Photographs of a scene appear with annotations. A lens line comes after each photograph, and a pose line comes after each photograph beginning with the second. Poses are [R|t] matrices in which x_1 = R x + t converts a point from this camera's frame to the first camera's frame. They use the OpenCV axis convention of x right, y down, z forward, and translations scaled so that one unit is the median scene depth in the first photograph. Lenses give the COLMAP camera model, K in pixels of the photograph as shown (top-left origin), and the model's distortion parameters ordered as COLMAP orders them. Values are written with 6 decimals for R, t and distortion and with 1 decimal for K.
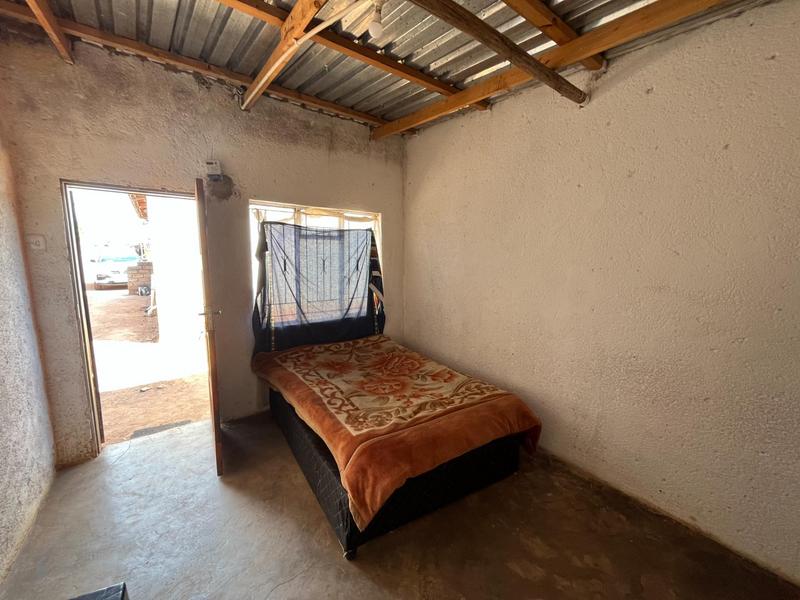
lens RADIAL K [[322.3, 0, 396.3], [0, 322.3, 300.4], [0, 0, 1]] dist [-0.001127, -0.000081]
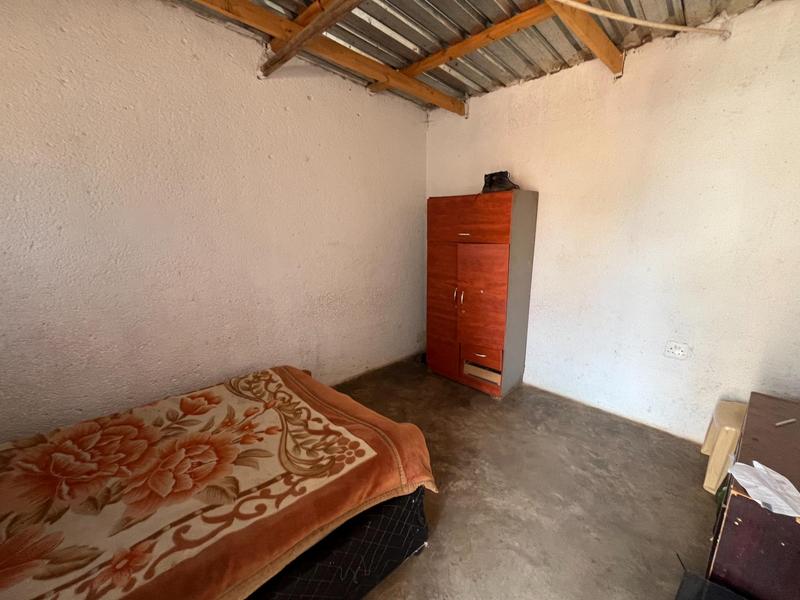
lens RADIAL K [[322.3, 0, 396.3], [0, 322.3, 300.4], [0, 0, 1]] dist [-0.001127, -0.000081]
pose [[-0.118538, -0.238893, 0.963784, -0.557420], [0.153906, 0.954476, 0.255515, -0.093172], [-0.980949, 0.178620, -0.076375, 0.647980]]
